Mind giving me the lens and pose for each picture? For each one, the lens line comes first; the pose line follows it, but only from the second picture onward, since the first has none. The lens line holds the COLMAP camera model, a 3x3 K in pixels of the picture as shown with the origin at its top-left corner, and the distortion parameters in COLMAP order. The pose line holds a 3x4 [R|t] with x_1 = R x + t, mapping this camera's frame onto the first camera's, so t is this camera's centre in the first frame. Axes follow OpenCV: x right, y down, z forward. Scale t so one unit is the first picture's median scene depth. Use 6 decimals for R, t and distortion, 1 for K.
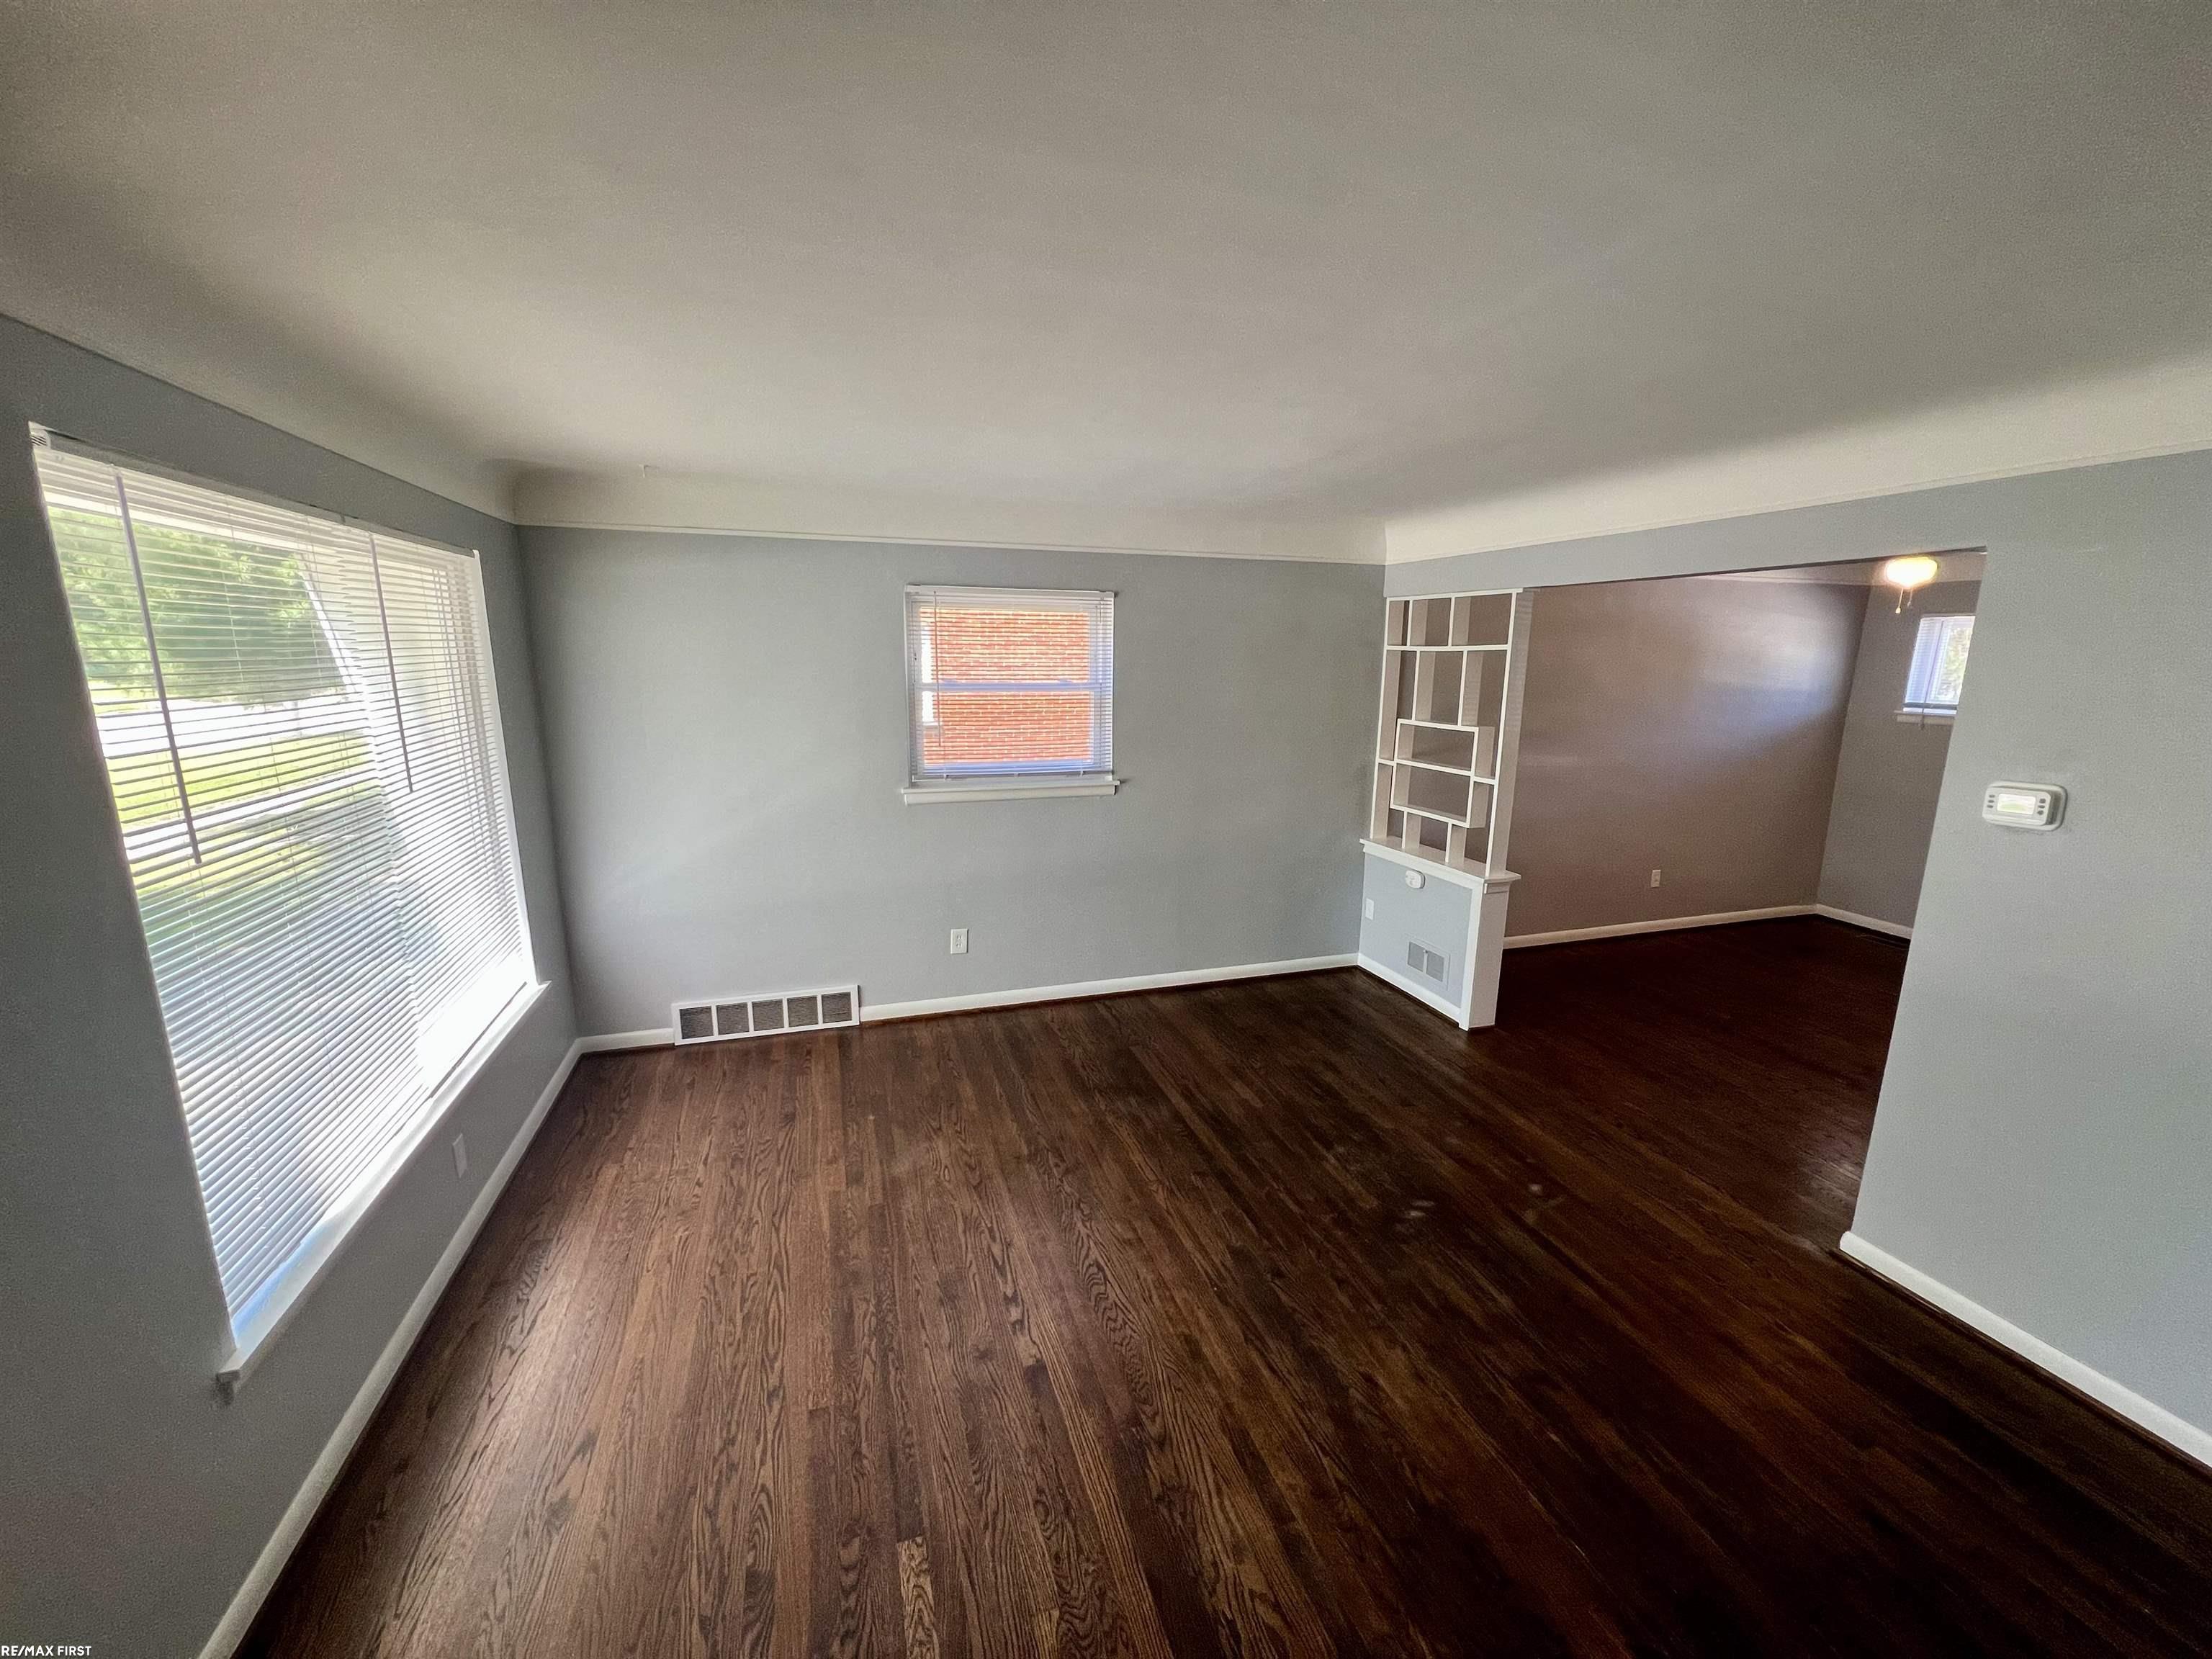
lens RADIAL K [[885.4, 0, 1108.4], [0, 885.4, 834.7], [0, 0, 1]] dist [0.000084, 0.000812]
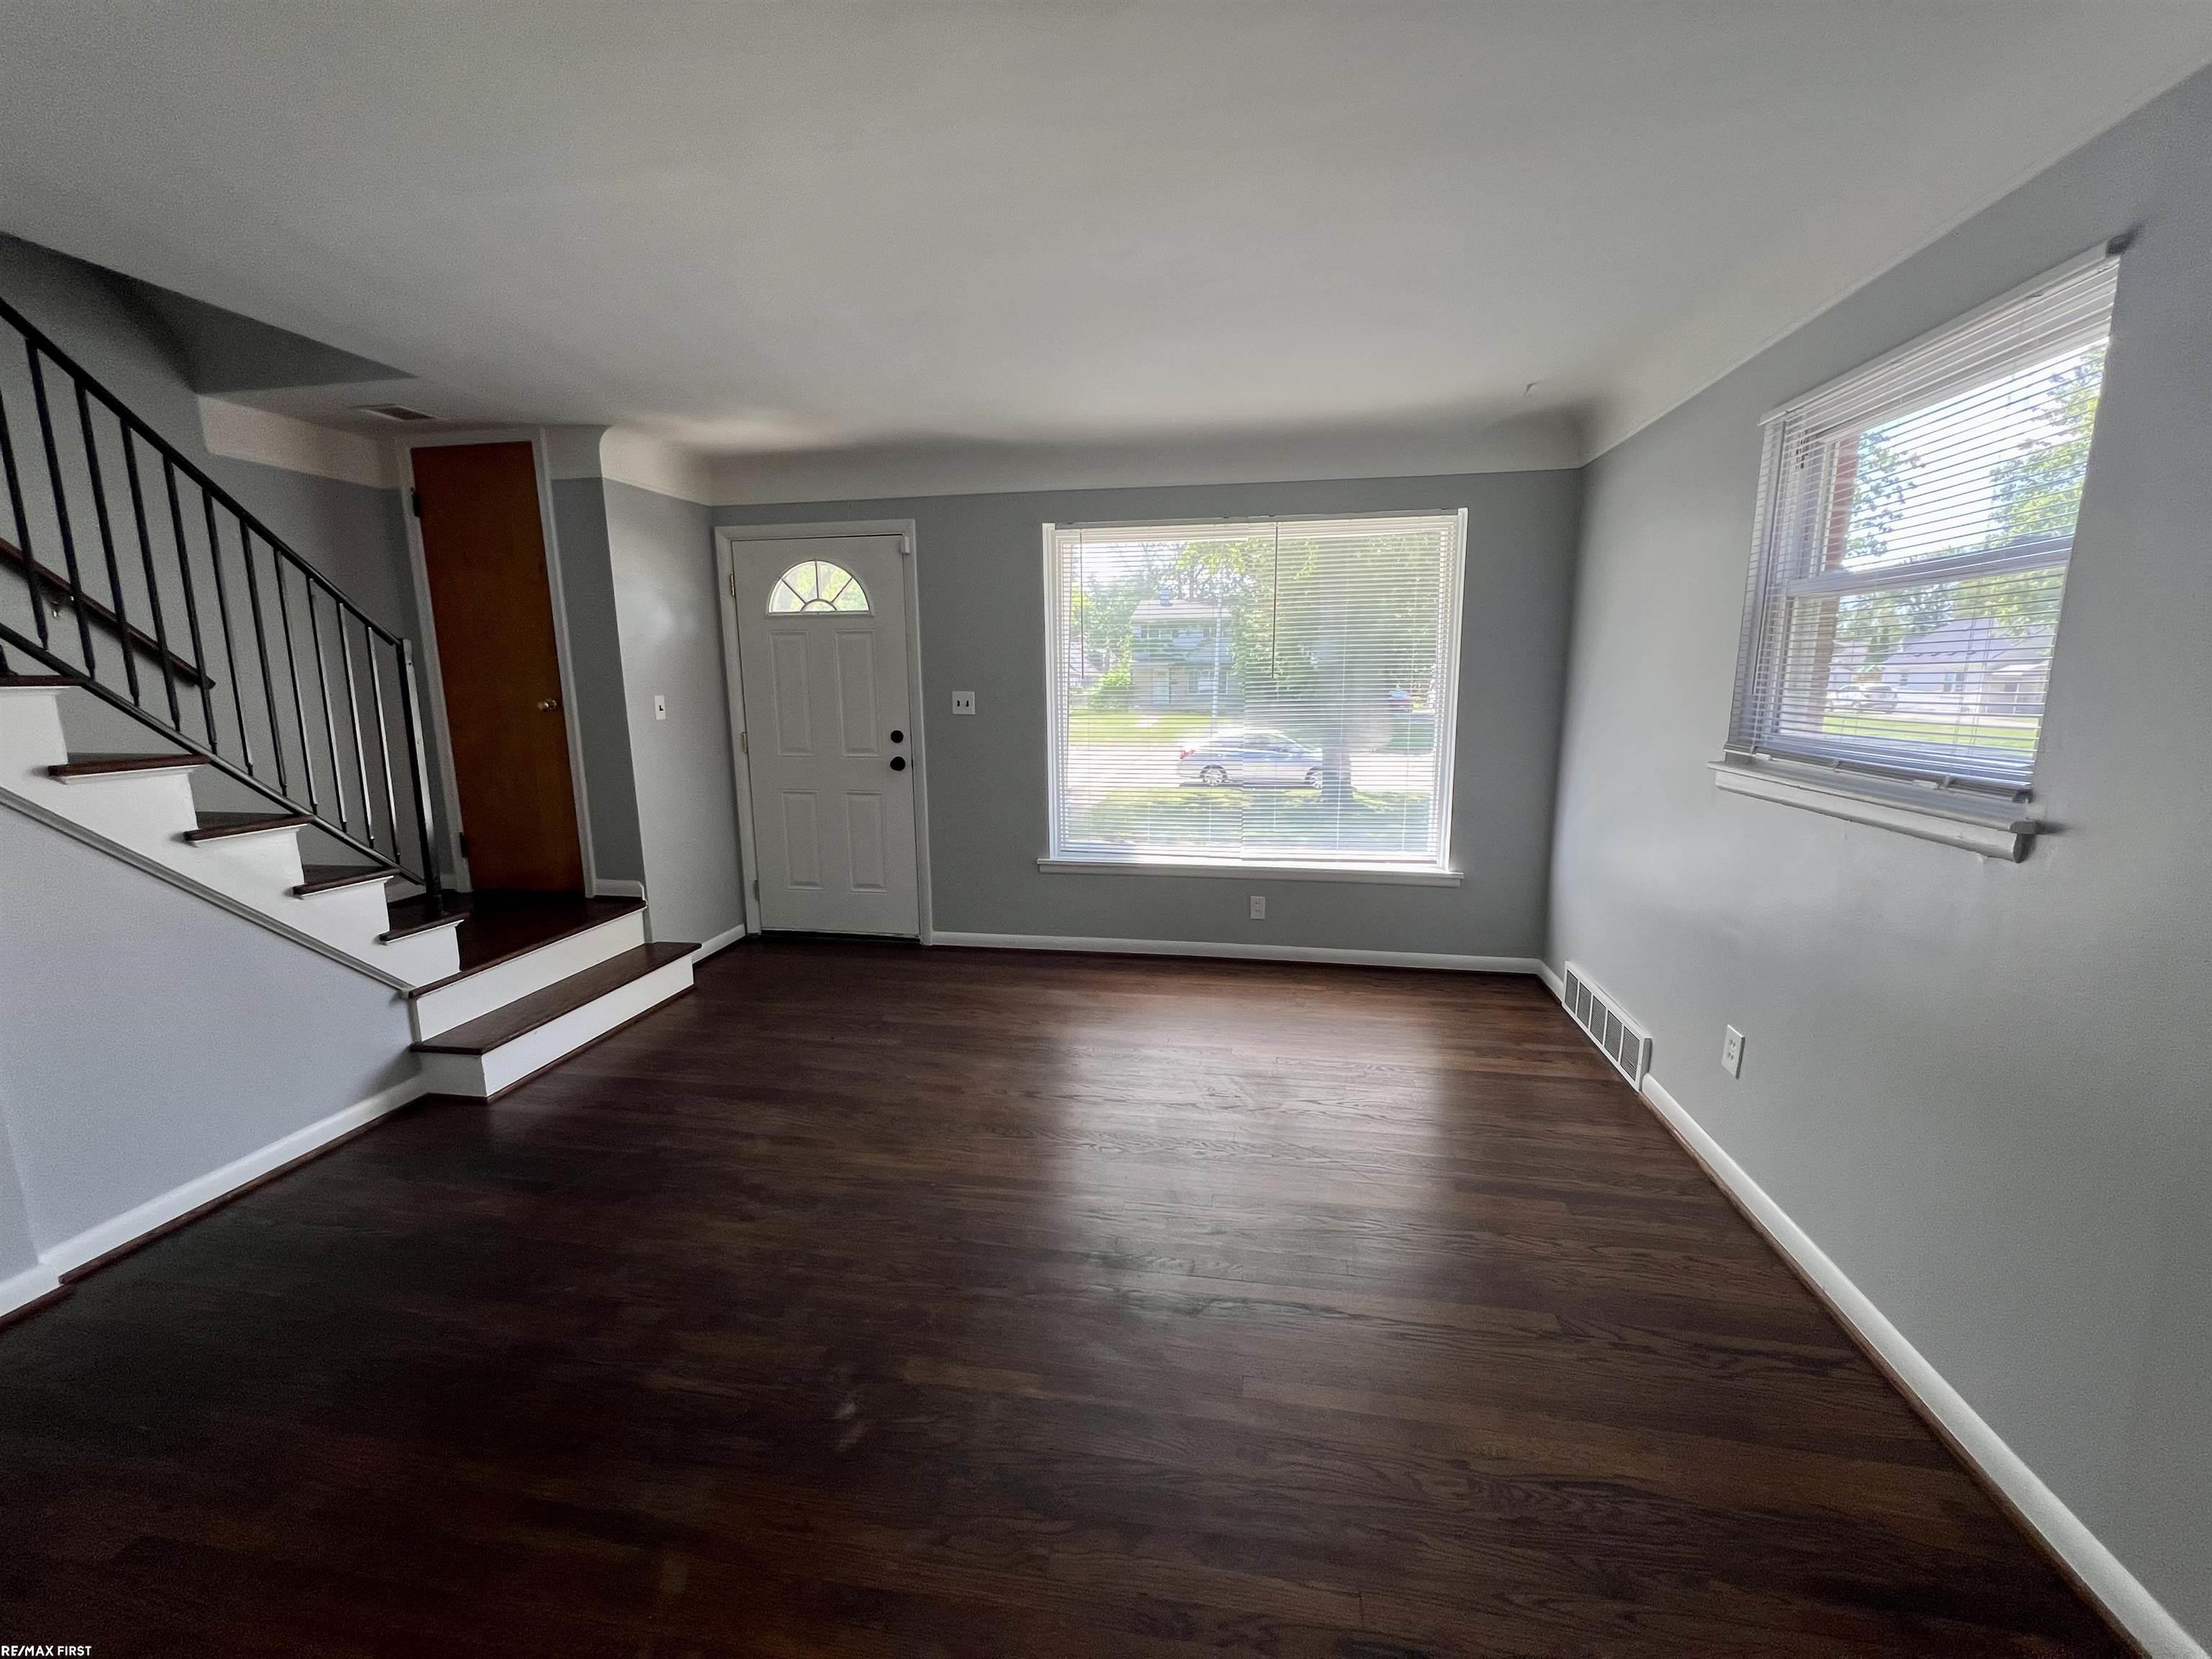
lens RADIAL K [[885.4, 0, 1108.4], [0, 885.4, 834.7], [0, 0, 1]] dist [0.000084, 0.000812]
pose [[-0.466557, 0.149563, -0.871754, 0.585274], [-0.177119, 0.949838, 0.257752, -0.099953], [0.866576, 0.274660, -0.416663, 1.042635]]
